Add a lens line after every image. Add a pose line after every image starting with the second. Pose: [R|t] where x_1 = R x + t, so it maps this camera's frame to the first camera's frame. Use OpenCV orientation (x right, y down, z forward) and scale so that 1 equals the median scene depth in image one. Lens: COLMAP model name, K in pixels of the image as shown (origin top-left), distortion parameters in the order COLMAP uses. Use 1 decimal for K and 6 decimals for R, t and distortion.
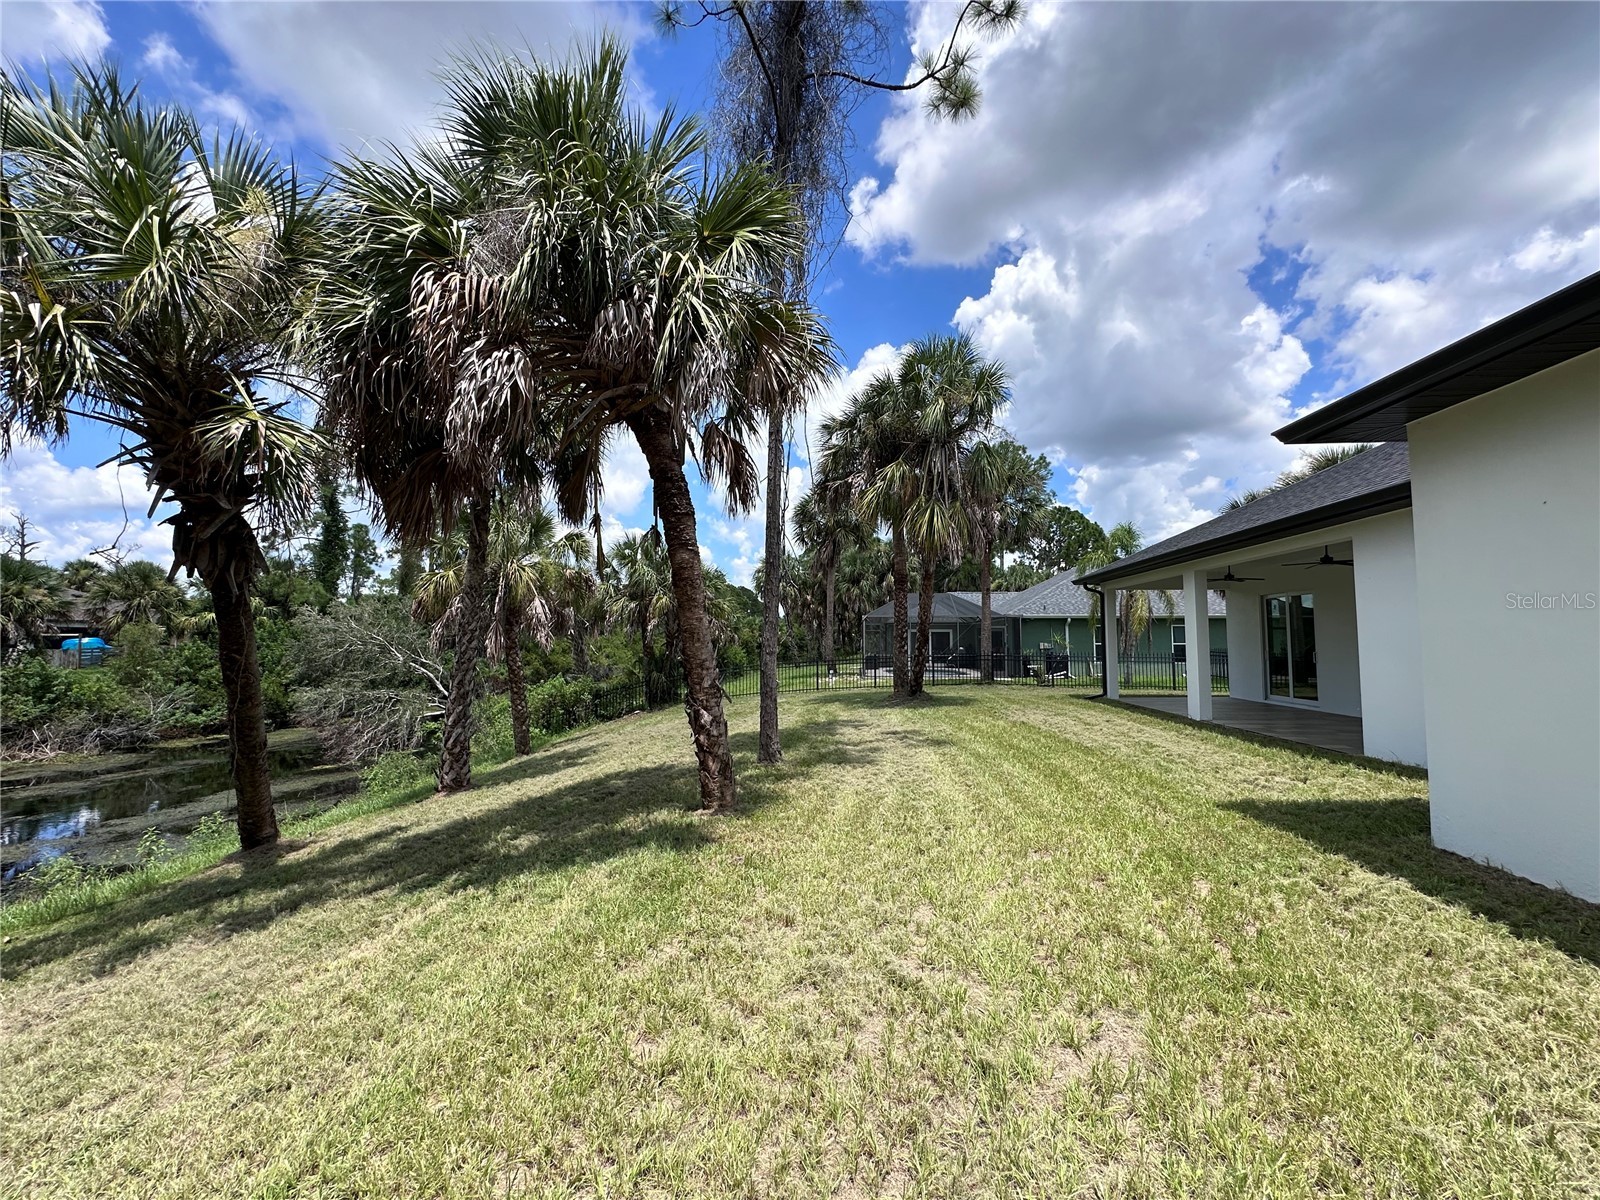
lens RADIAL K [[636.5, 0, 801.7], [0, 636.5, 598.9], [0, 0, 1]] dist [-0.002124, 0.000234]
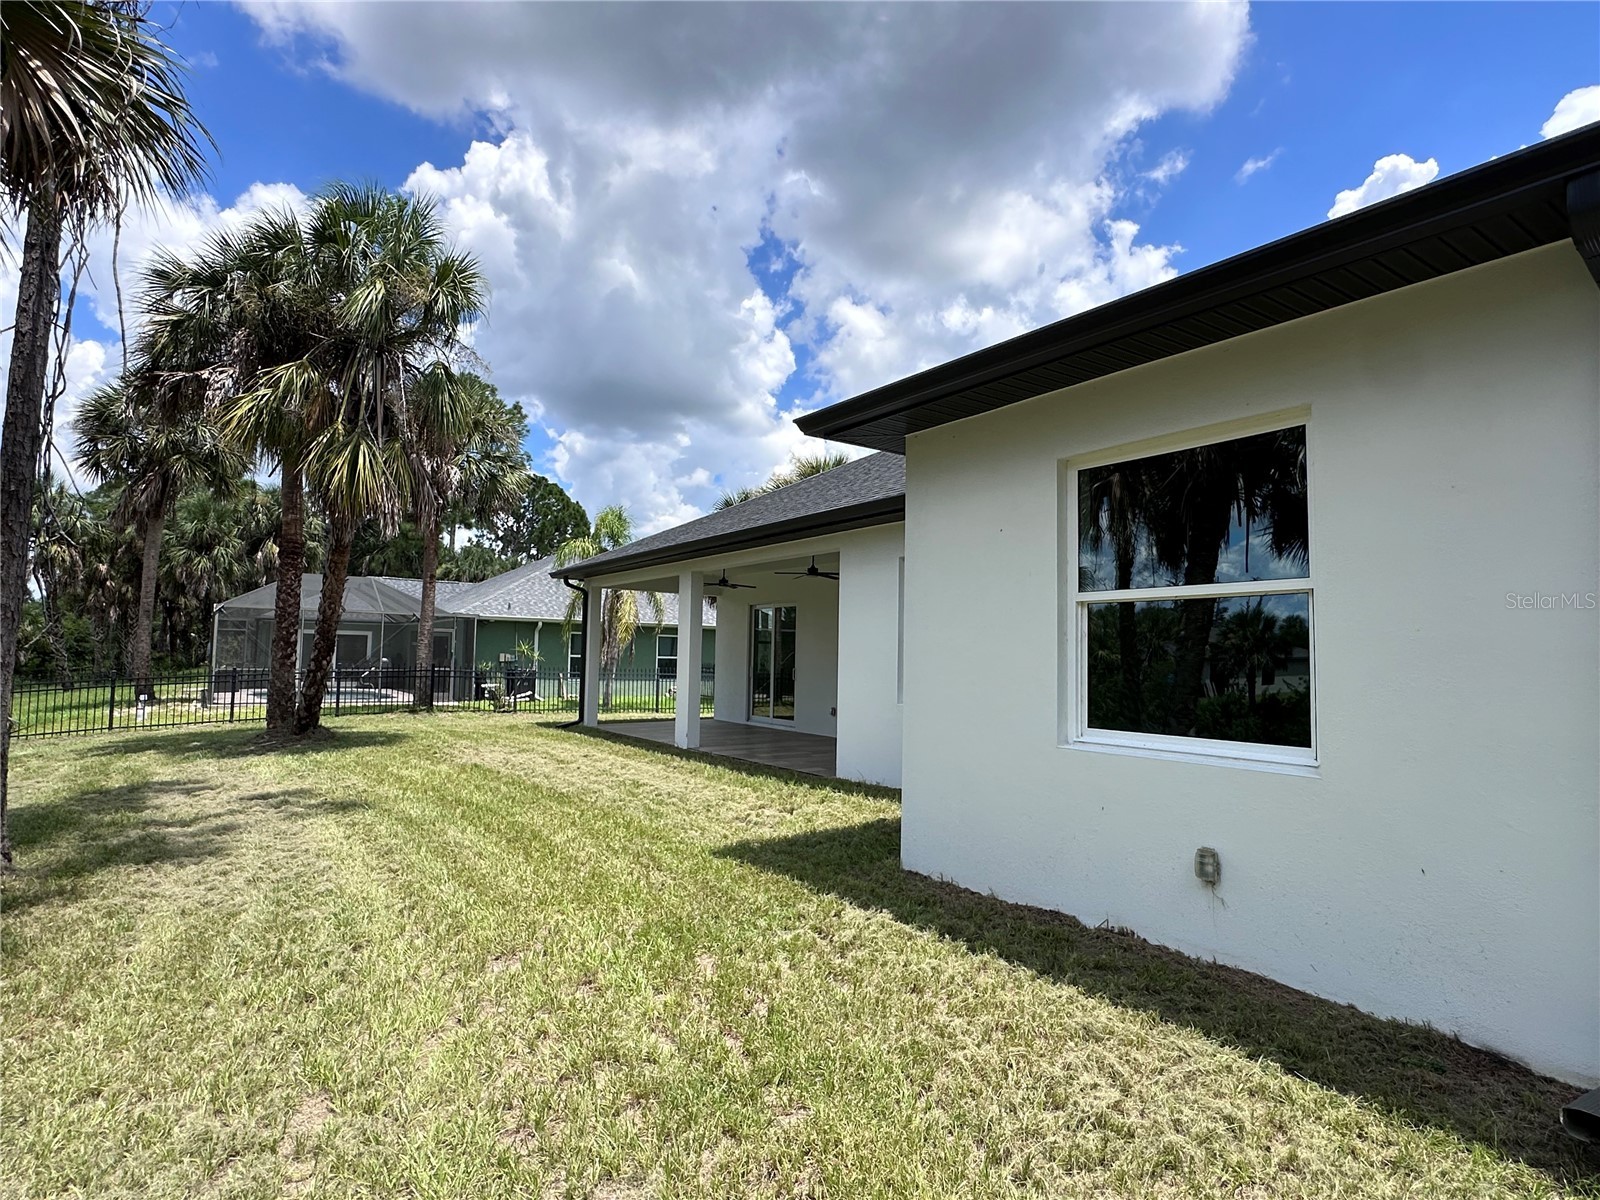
lens RADIAL K [[849.7, 0, 803.2], [0, 849.7, 603.2], [0, 0, 1]] dist [-0.004407, 0.000104]
pose [[0.761587, 0.054812, 0.645740, 0.002973], [-0.061527, 0.998031, -0.012150, 0.002141], [-0.645135, -0.030477, 0.763460, 0.049608]]
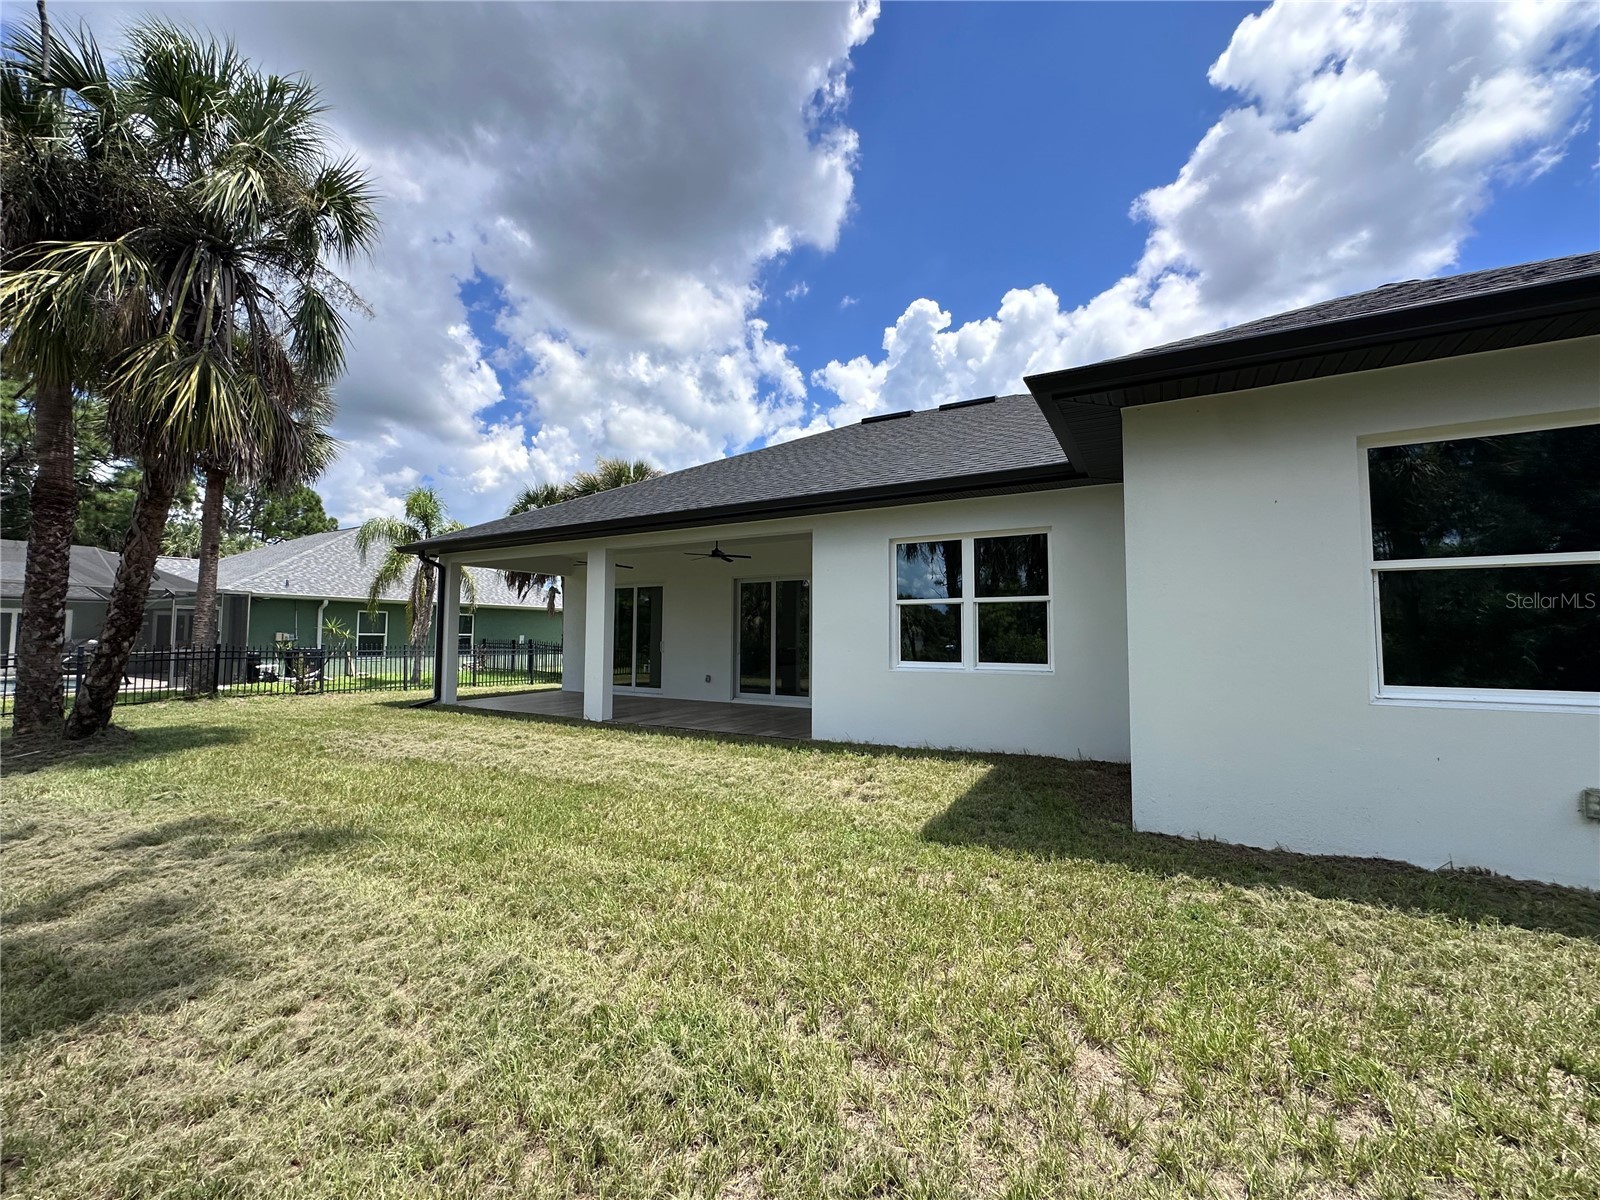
lens RADIAL K [[643.1, 0, 800.0], [0, 643.1, 600.0], [0, 0, 1]] dist [-0.000867, -0.000058]
pose [[0.420588, 0.051227, 0.905804, -0.076259], [-0.065106, 0.997535, -0.026184, 0.038789], [-0.904913, -0.047961, 0.422886, 0.481254]]
